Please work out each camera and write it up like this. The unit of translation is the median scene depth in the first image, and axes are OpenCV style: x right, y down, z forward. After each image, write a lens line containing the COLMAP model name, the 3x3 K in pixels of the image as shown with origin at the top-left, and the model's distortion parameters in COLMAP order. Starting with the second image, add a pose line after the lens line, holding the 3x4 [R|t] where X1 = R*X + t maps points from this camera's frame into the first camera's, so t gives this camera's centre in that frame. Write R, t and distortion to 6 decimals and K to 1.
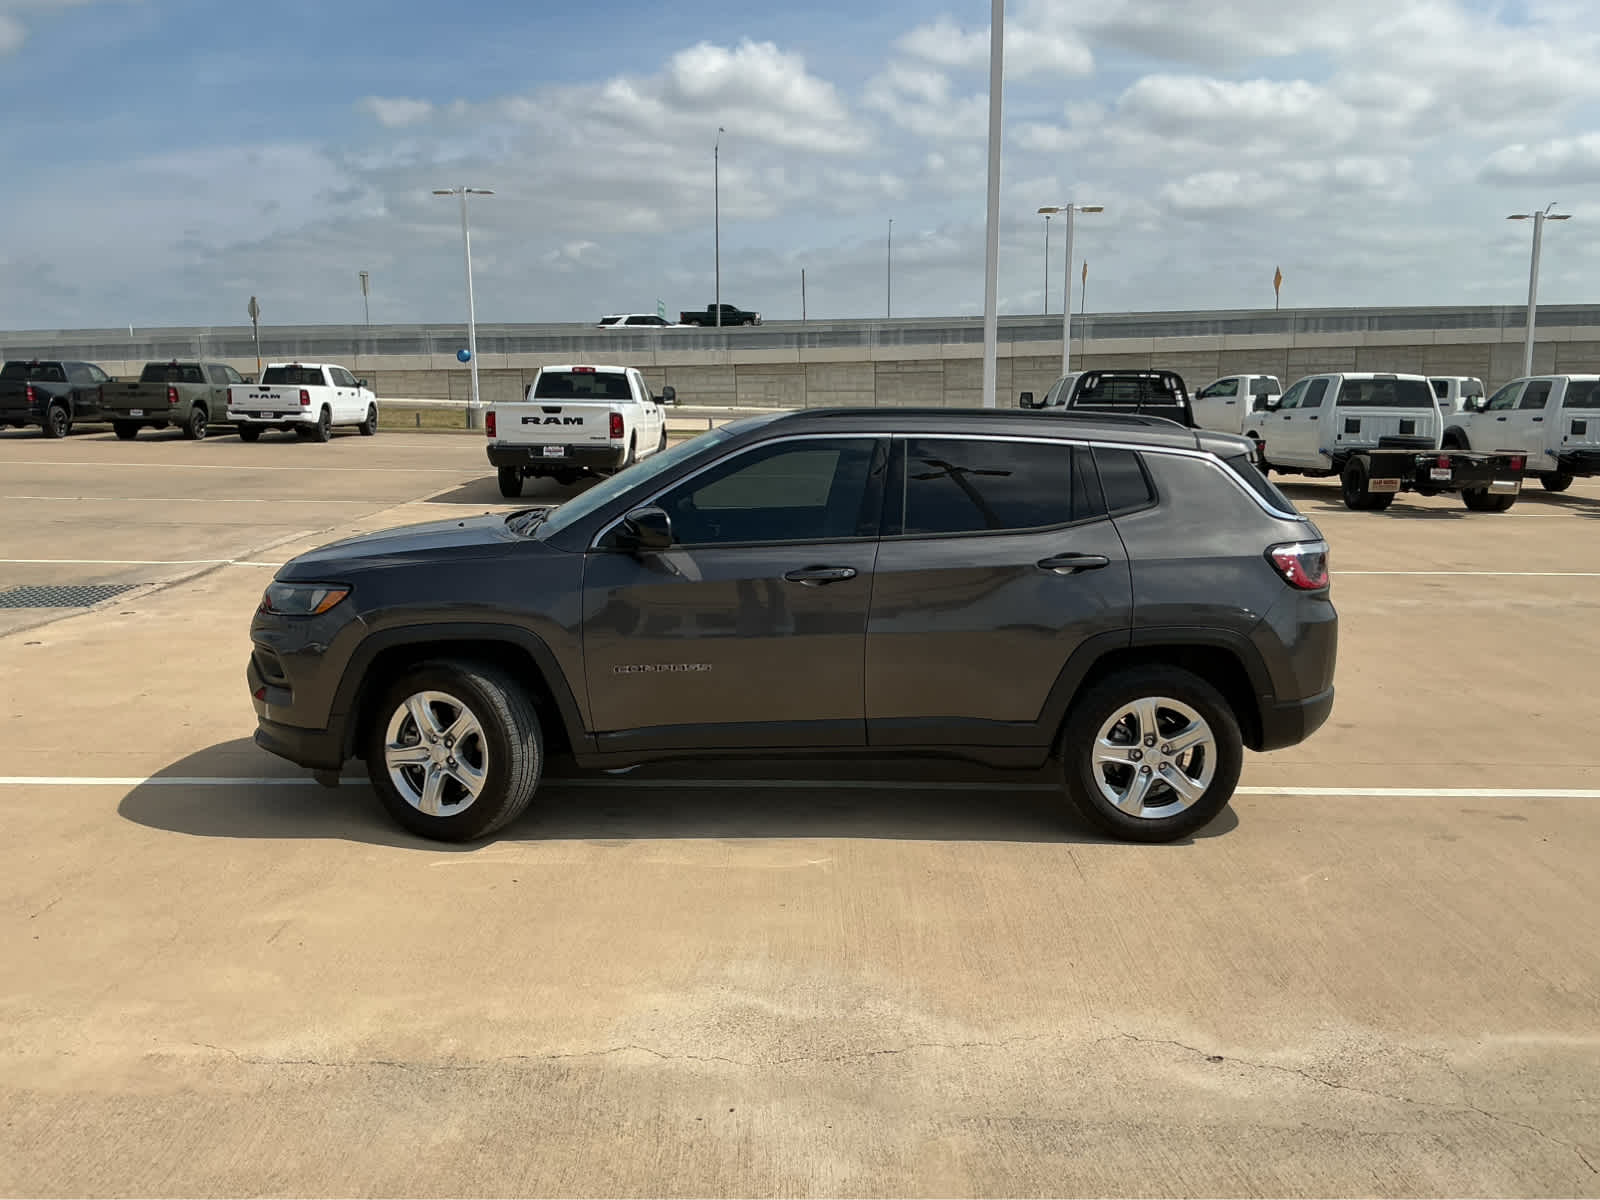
lens RADIAL K [[1323.2, 0, 802.4], [0, 1323.2, 599.1], [0, 0, 1]] dist [0.085494, -0.161081]
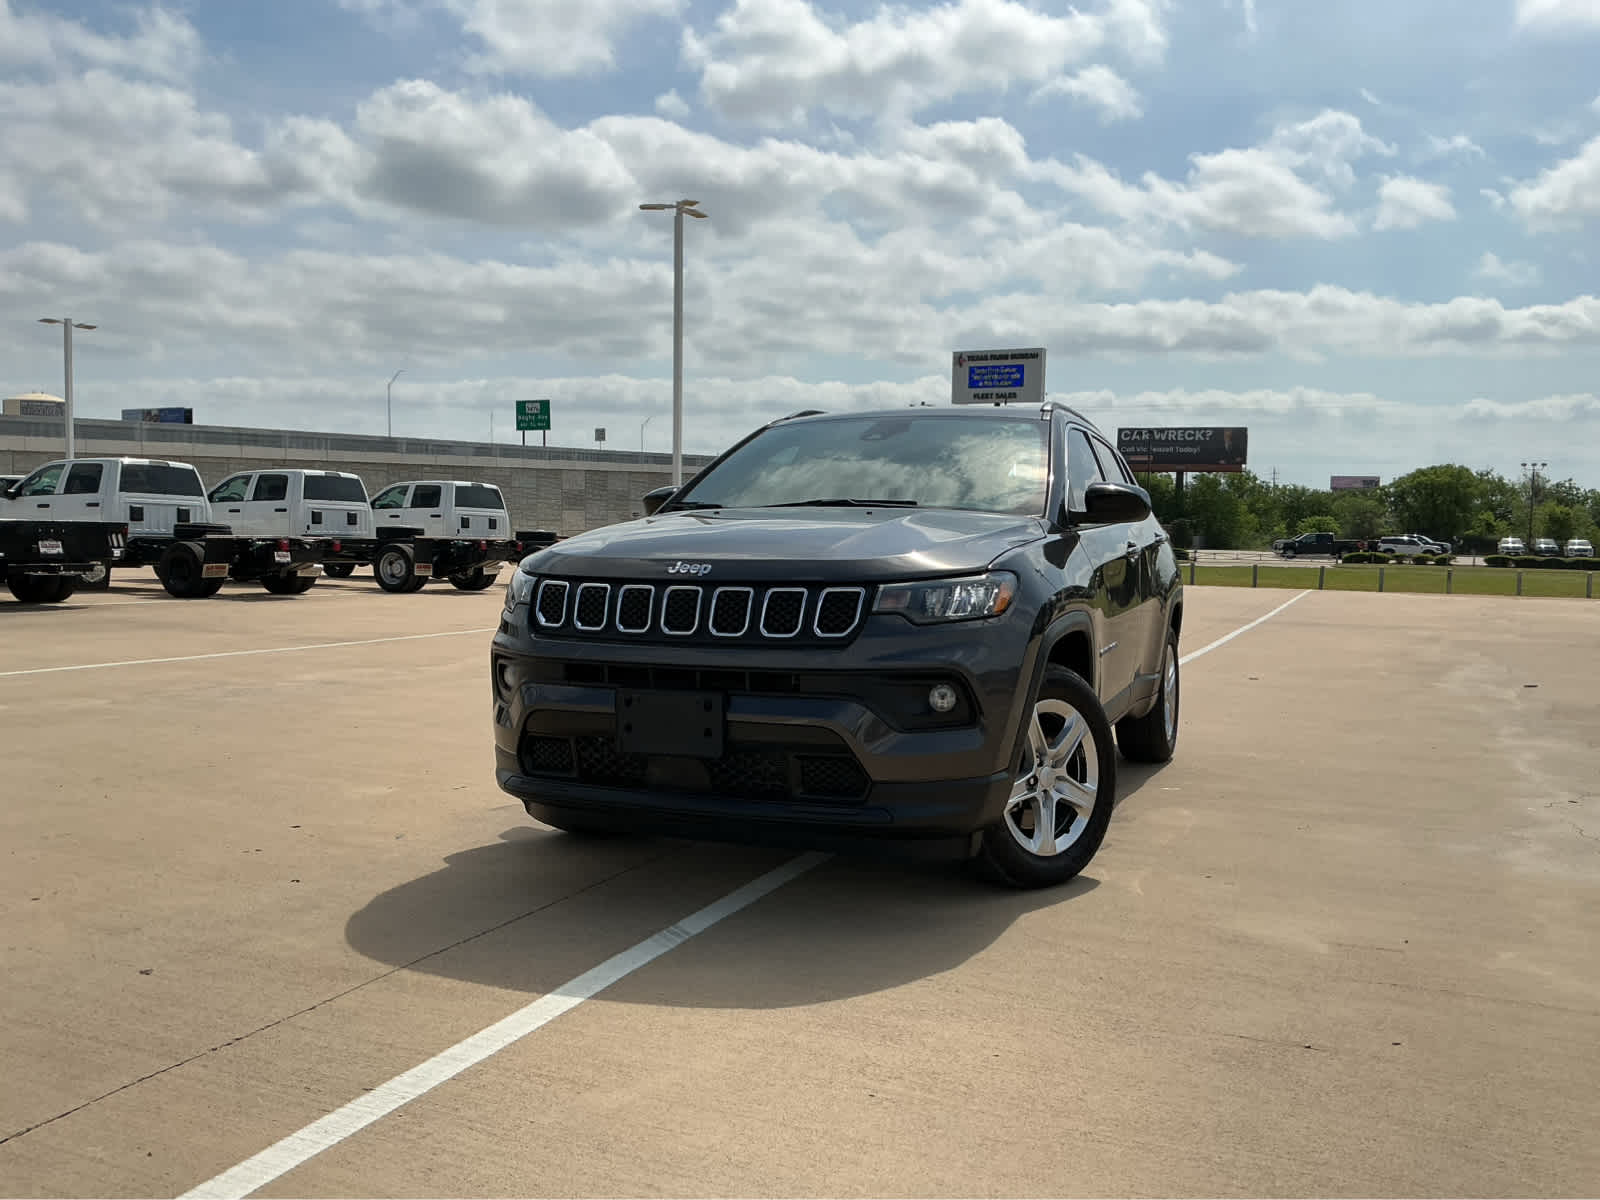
lens RADIAL K [[1323.2, 0, 808.6], [0, 1323.2, 593.9], [0, 0, 1]] dist [0.085494, -0.161081]
pose [[0.416921, -0.042497, 0.907949, -1.087086], [0.127081, 0.991821, -0.011932, -0.005677], [-0.900015, 0.120358, 0.418911, 0.780947]]
